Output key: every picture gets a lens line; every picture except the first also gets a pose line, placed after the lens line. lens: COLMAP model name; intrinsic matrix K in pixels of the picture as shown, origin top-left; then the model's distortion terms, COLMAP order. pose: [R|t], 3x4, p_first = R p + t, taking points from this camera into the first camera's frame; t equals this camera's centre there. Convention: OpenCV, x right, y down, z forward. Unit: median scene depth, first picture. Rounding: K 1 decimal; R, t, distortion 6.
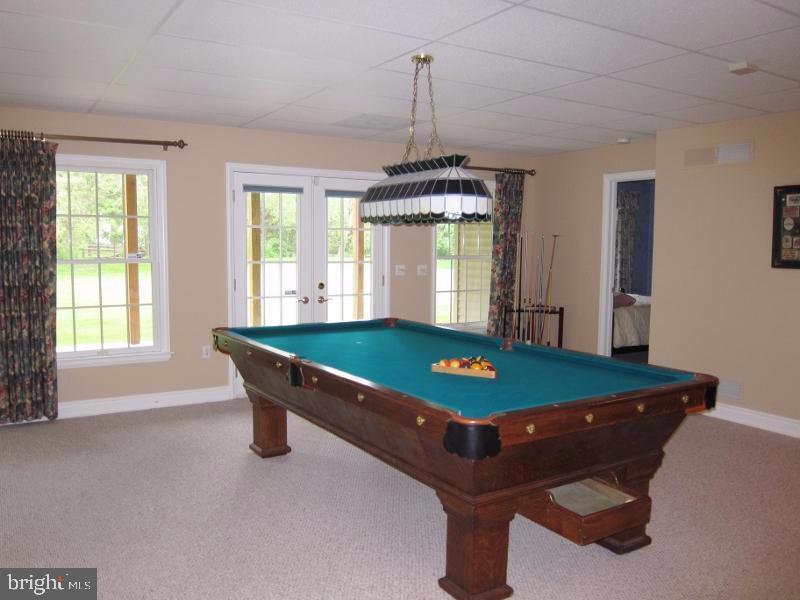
lens RADIAL K [[686.1, 0, 394.3], [0, 686.1, 298.6], [0, 0, 1]] dist [-0.044750, 0.009048]
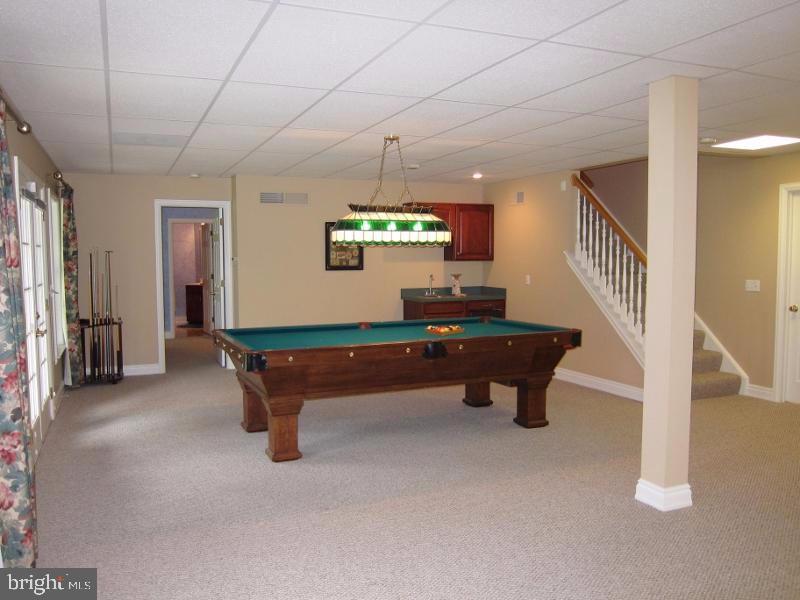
lens RADIAL K [[686.1, 0, 395.9], [0, 686.1, 297.5], [0, 0, 1]] dist [-0.044750, 0.009048]
pose [[0.151891, -0.075452, 0.985513, -1.082869], [0.084951, 0.994389, 0.063039, -0.071664], [-0.984740, 0.074145, 0.157448, 0.576368]]
